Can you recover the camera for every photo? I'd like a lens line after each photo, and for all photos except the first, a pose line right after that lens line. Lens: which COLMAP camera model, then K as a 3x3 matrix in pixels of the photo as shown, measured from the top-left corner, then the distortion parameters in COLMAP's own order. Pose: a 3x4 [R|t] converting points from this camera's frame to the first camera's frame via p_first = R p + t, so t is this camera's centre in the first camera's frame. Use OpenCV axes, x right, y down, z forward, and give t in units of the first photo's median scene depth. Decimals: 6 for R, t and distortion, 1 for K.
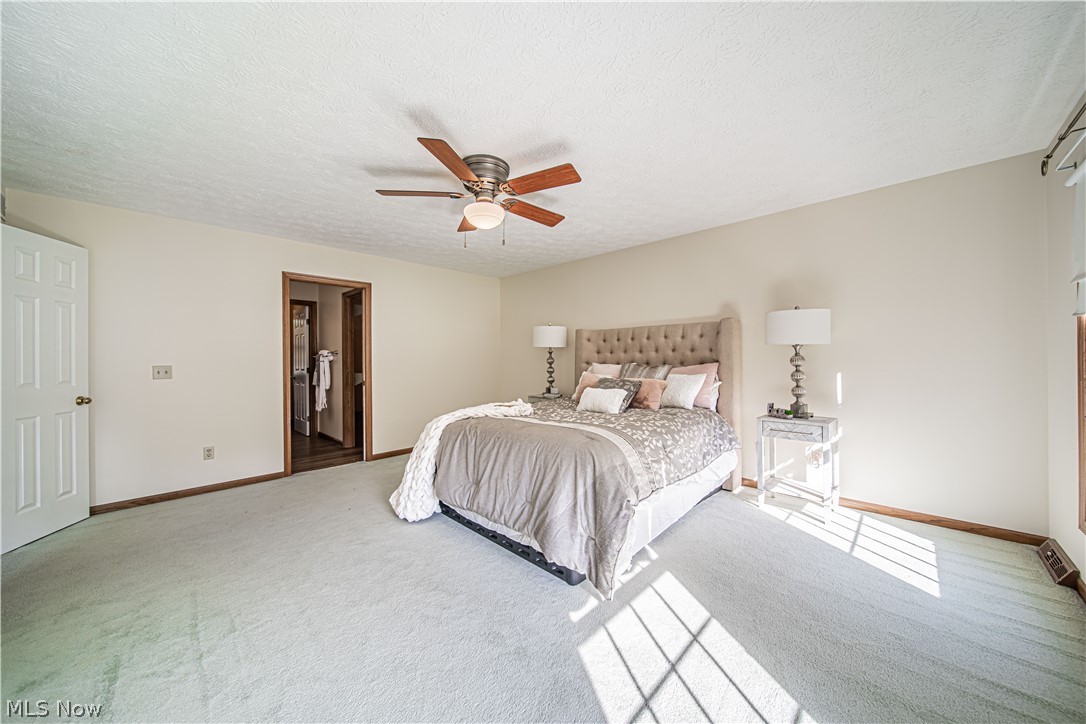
lens RADIAL K [[377.6, 0, 546.2], [0, 377.6, 358.6], [0, 0, 1]] dist [-0.006219, 0.000171]
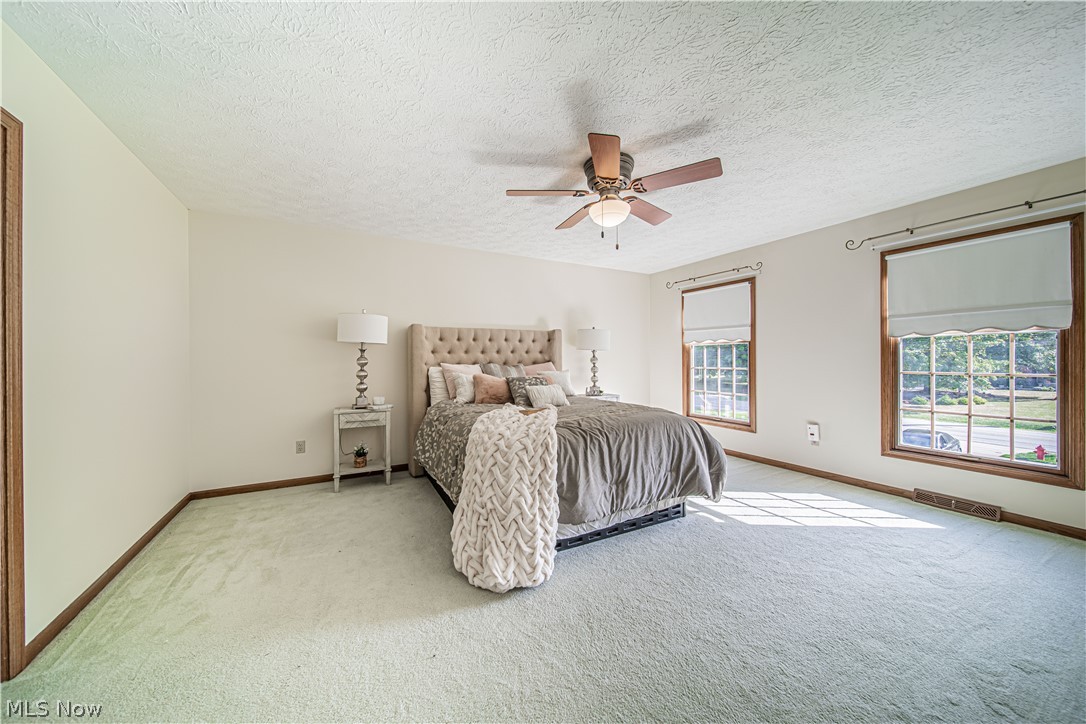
lens RADIAL K [[377.6, 0, 546.2], [0, 377.6, 358.6], [0, 0, 1]] dist [-0.006219, 0.000171]
pose [[0.278156, 0.006143, 0.960516, -0.755900], [0.001976, 0.999974, -0.006967, 0.007455], [-0.960534, 0.003836, 0.278137, 0.577061]]
